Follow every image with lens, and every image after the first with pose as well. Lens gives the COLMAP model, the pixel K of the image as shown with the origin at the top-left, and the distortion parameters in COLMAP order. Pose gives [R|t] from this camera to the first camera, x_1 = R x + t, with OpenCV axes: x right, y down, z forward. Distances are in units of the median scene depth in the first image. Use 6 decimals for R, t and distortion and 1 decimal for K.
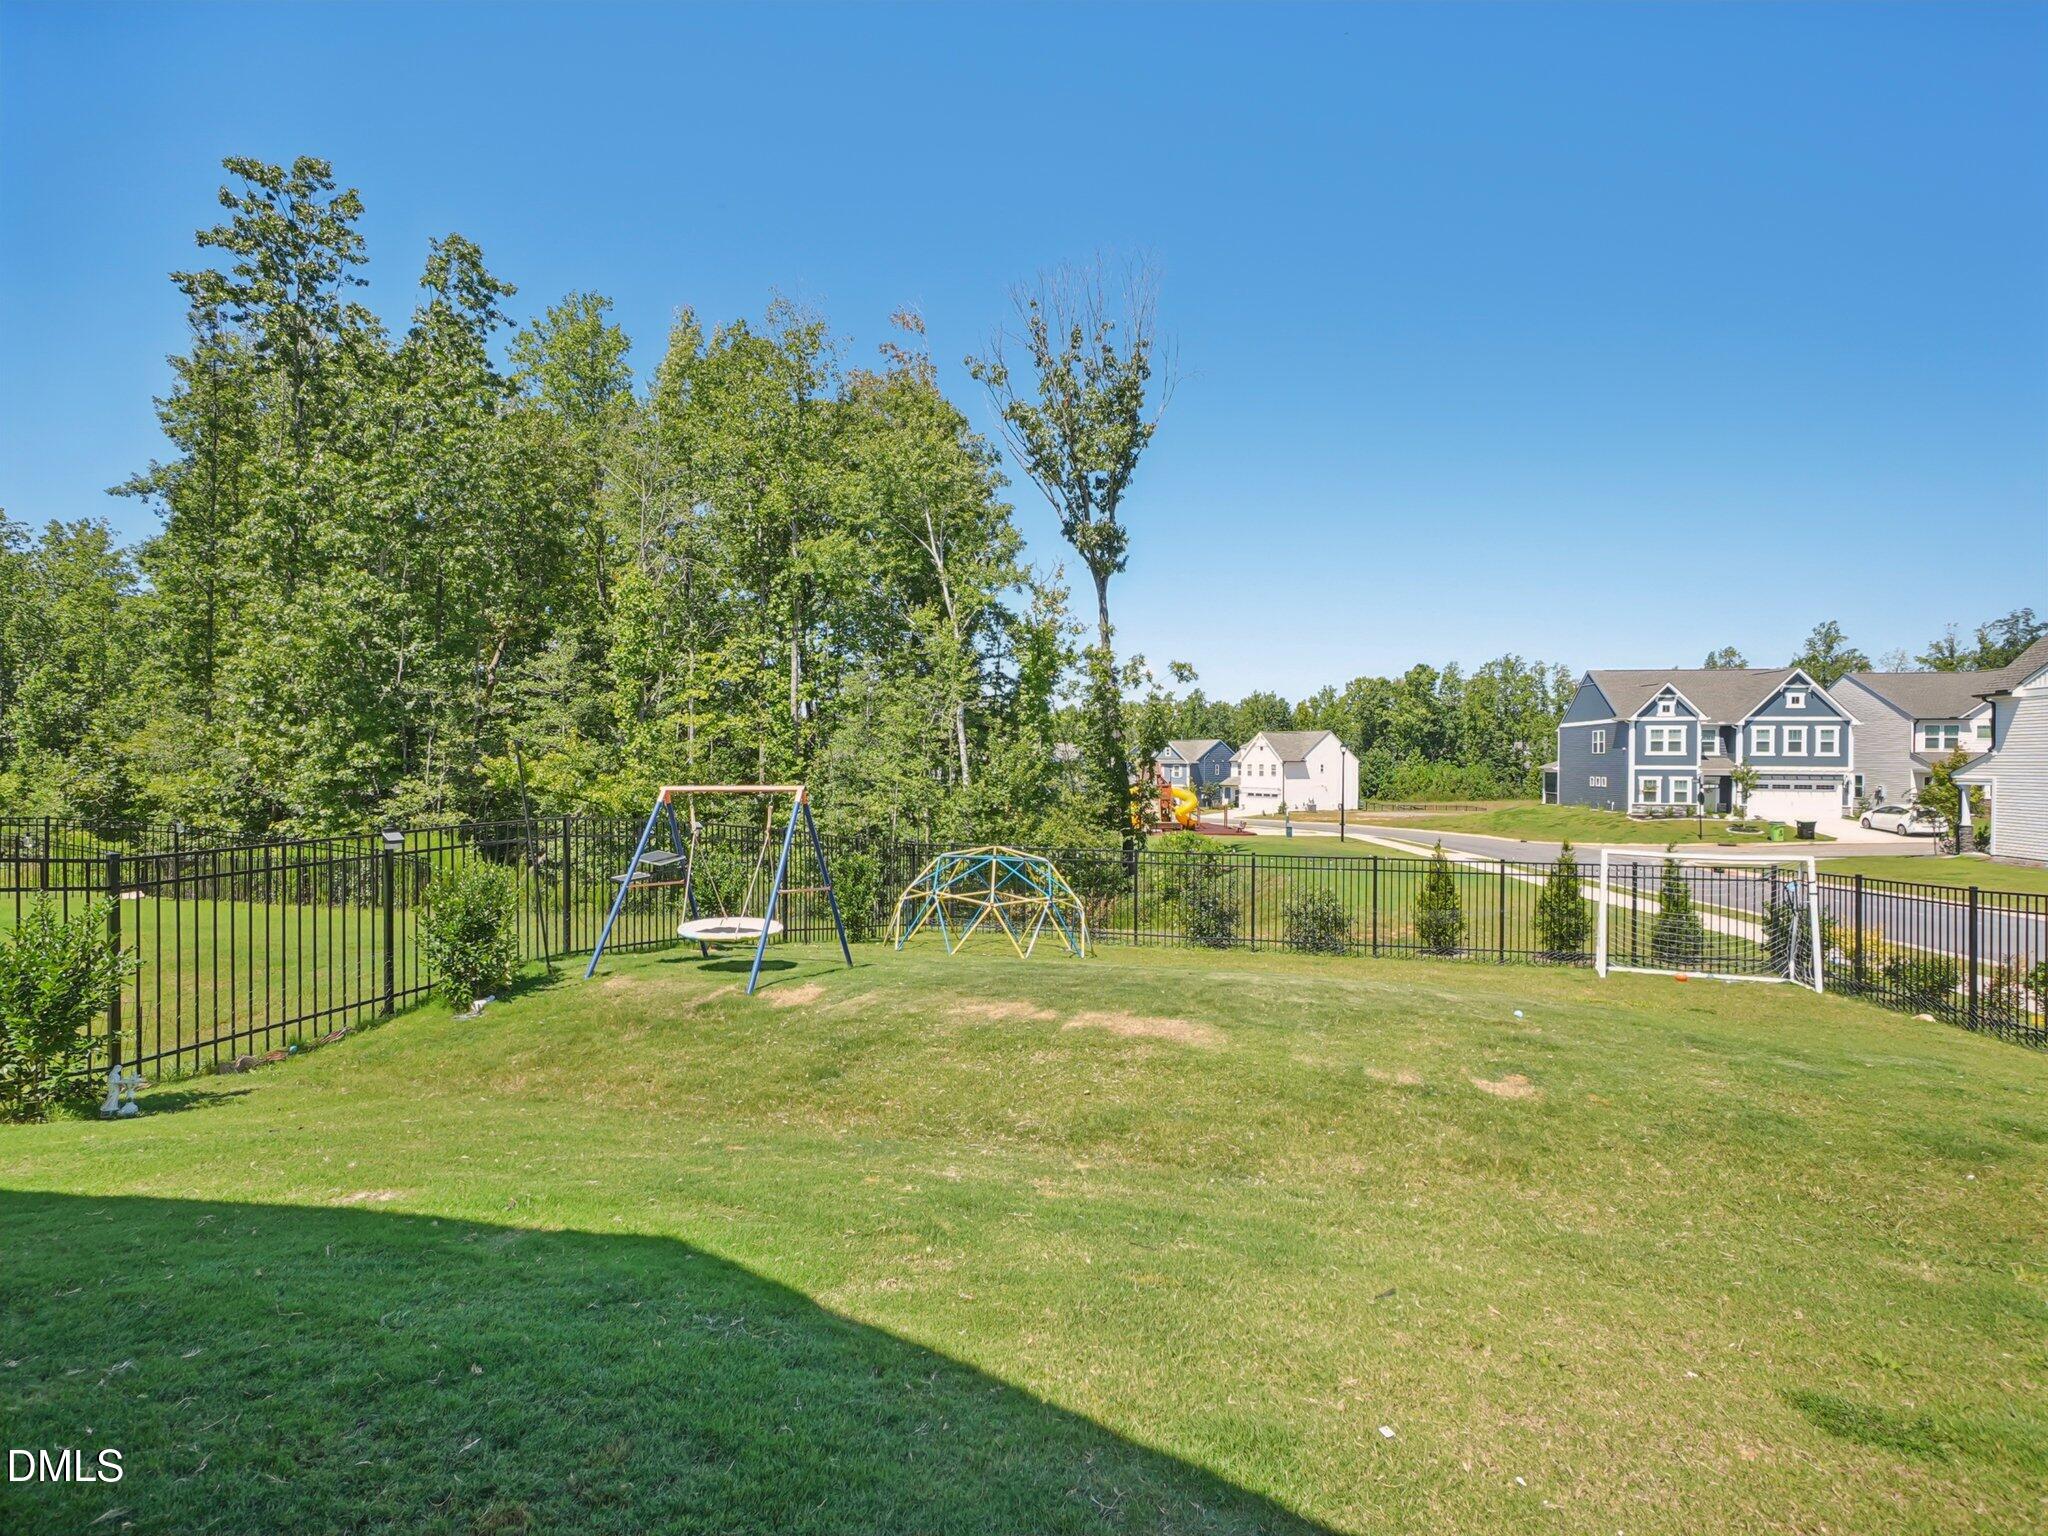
lens RADIAL K [[987.5, 0, 1011.5], [0, 987.5, 770.8], [0, 0, 1]] dist [-0.007202, 0.001371]
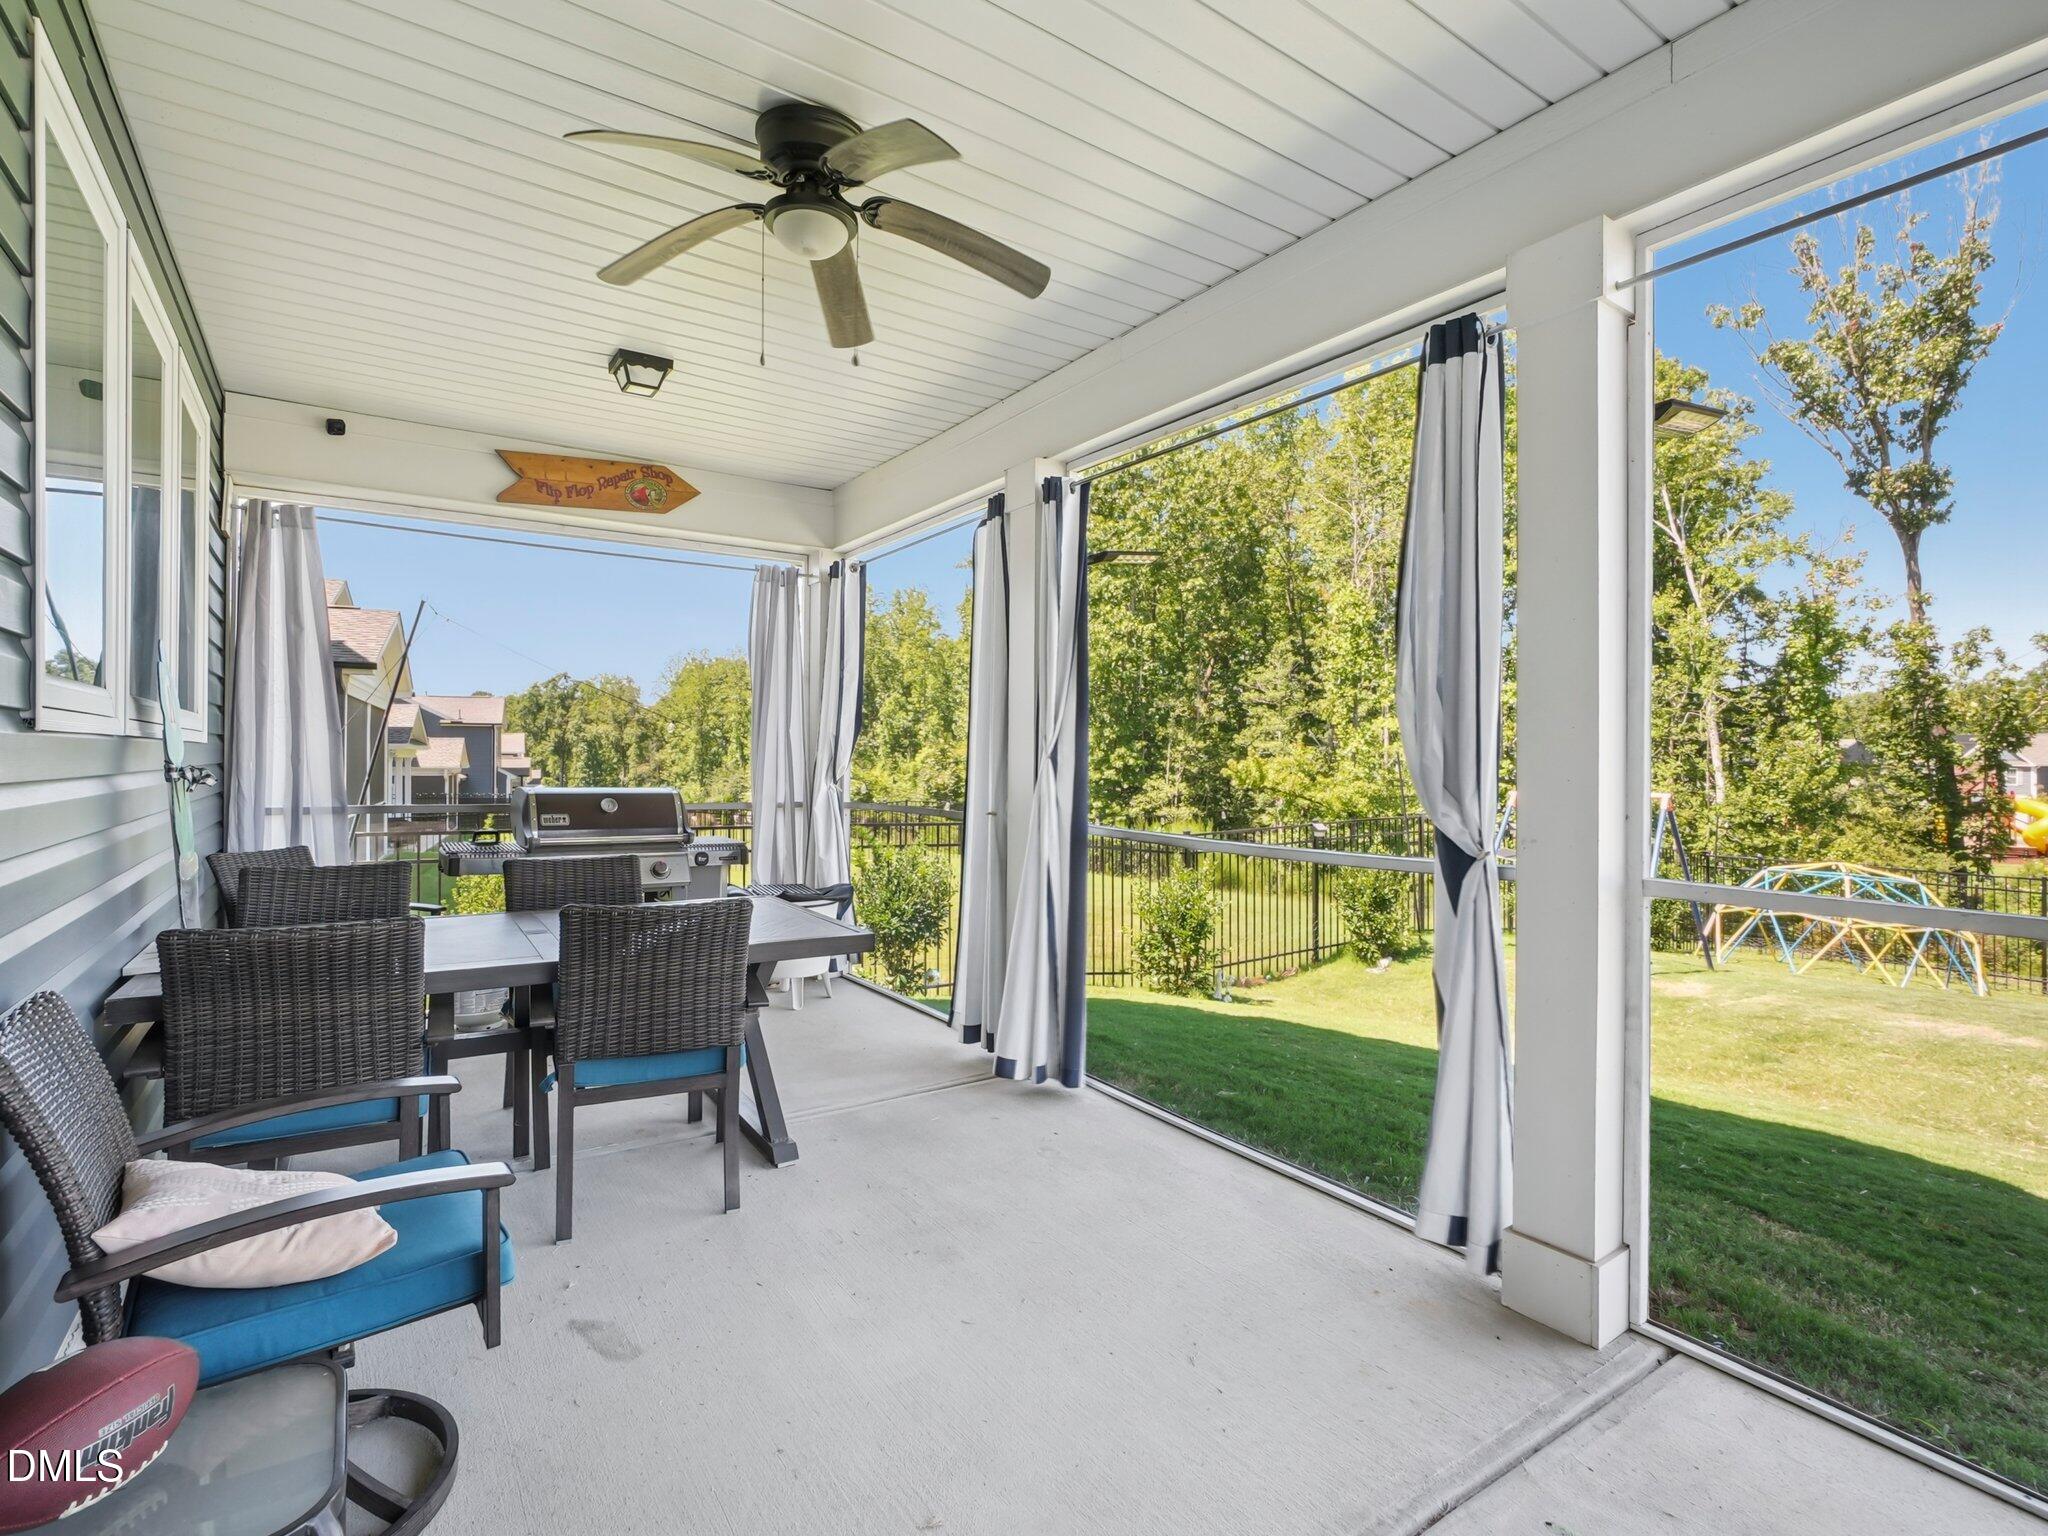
lens RADIAL K [[987.5, 0, 1028.7], [0, 987.5, 753.3], [0, 0, 1]] dist [-0.007202, 0.001371]
pose [[0.817062, -0.003600, -0.576538, -0.038833], [-0.006928, 0.999847, -0.016061, -0.001455], [0.576508, 0.017117, 0.816912, -0.062766]]
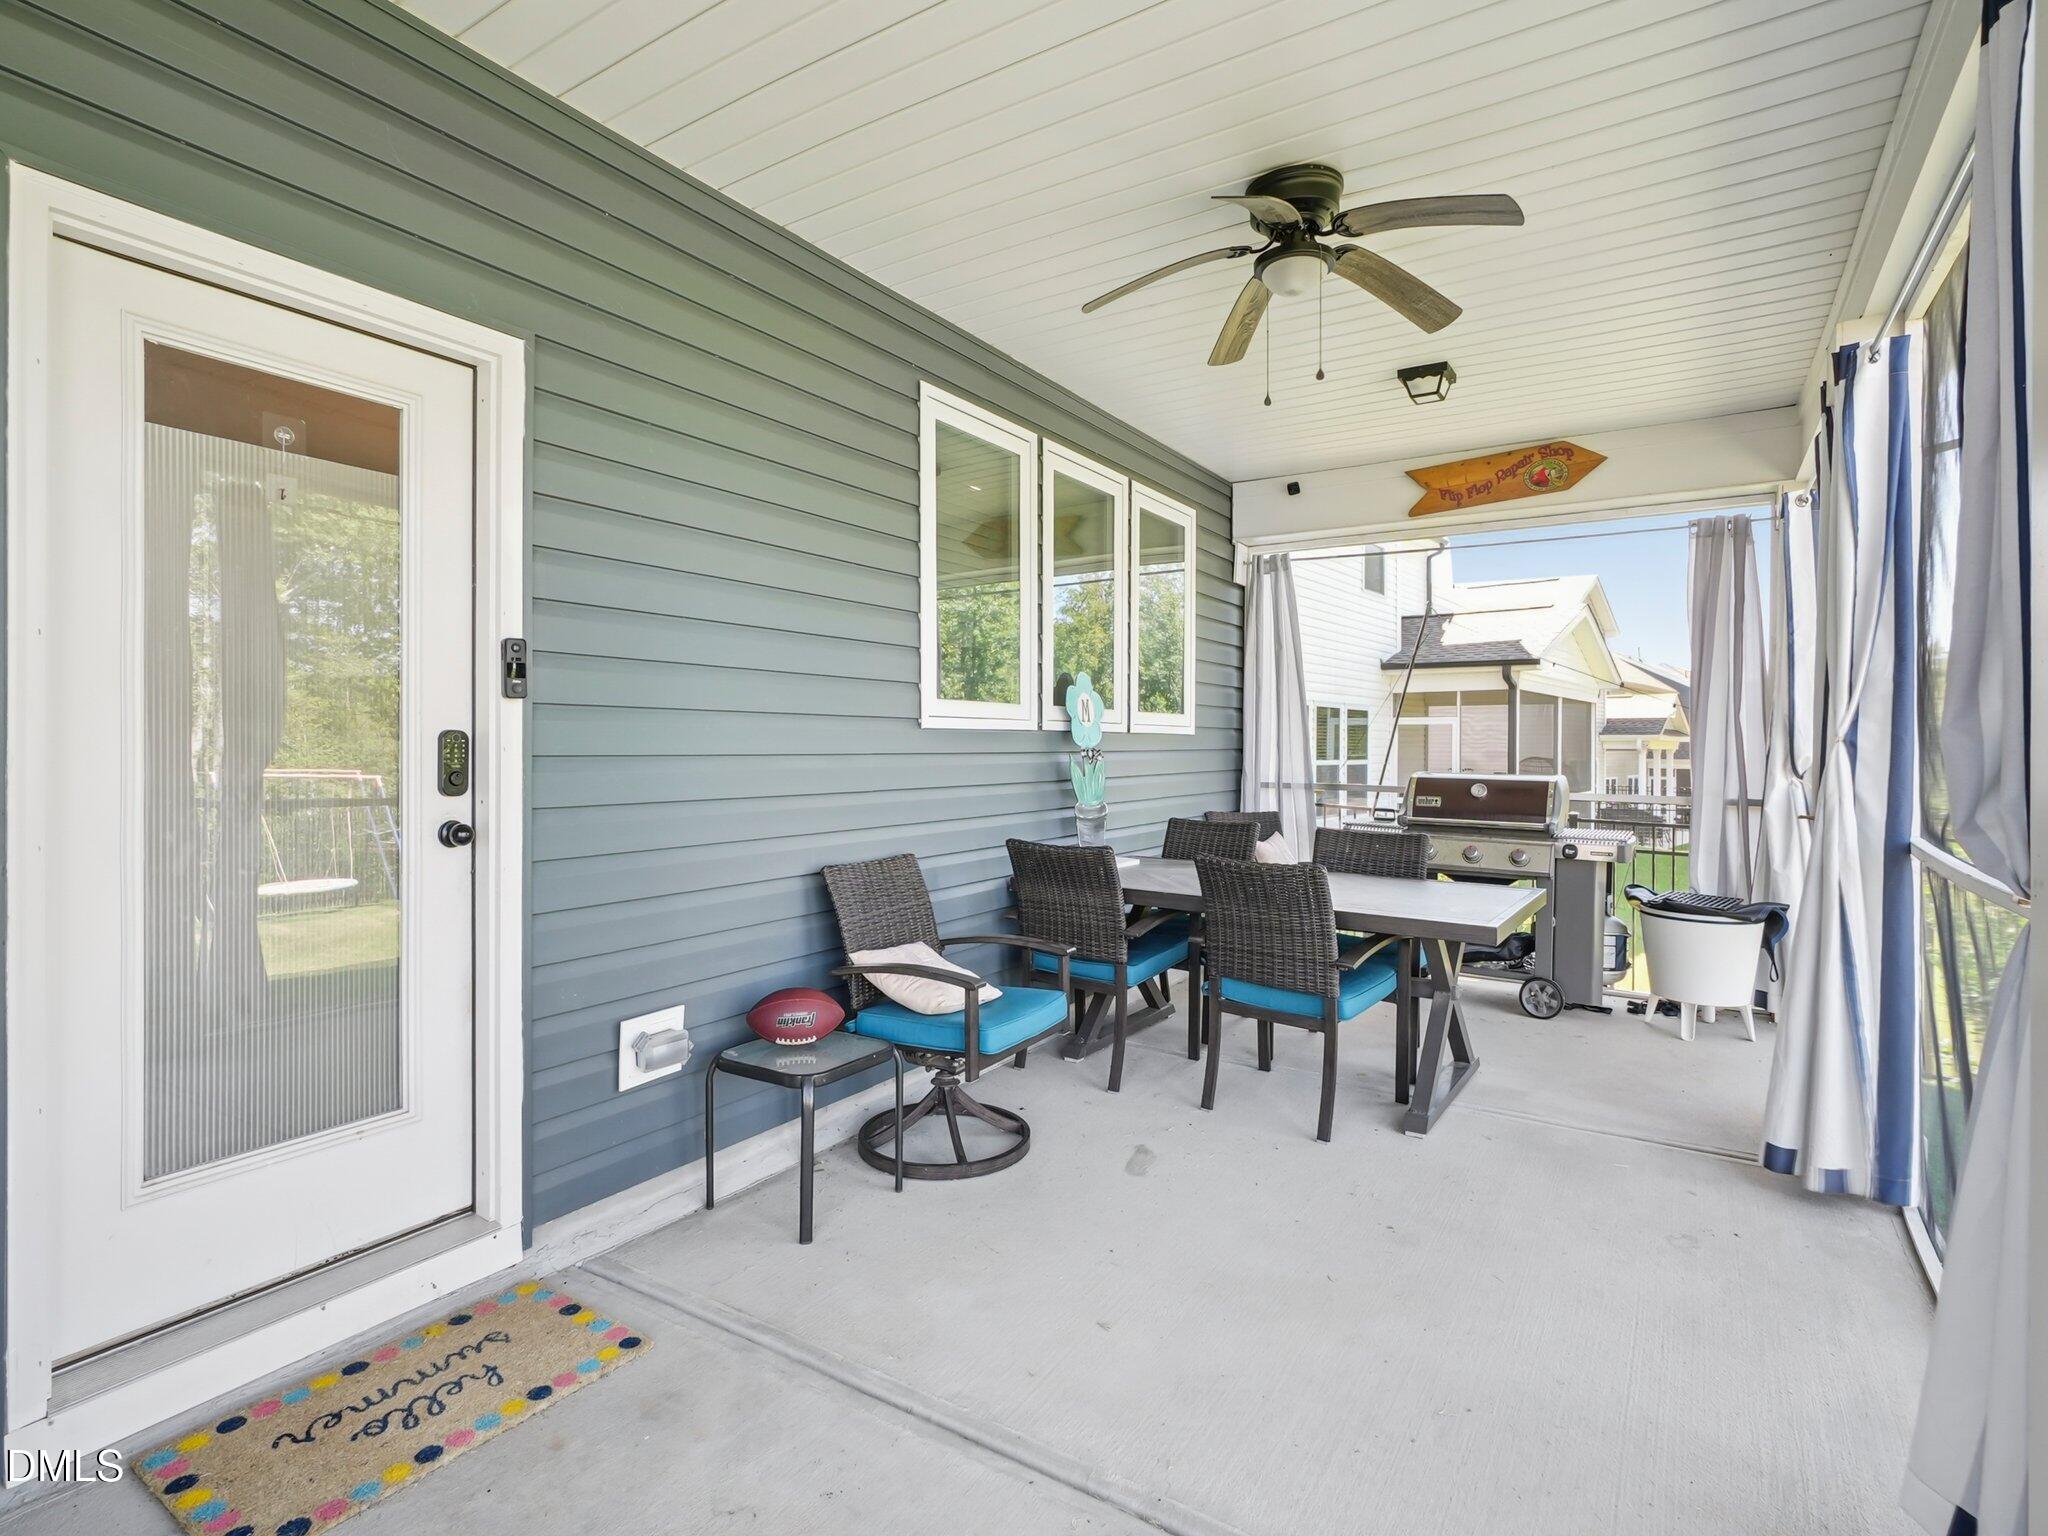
lens RADIAL K [[1048.2, 0, 1011.8], [0, 1048.2, 754.8], [0, 0, 1]] dist [-0.004669, 0.000170]
pose [[-0.223646, 0.003997, -0.974662, 0.301134], [-0.016243, 0.999837, 0.007828, 0.000019], [0.974535, 0.017582, -0.223545, 0.387249]]
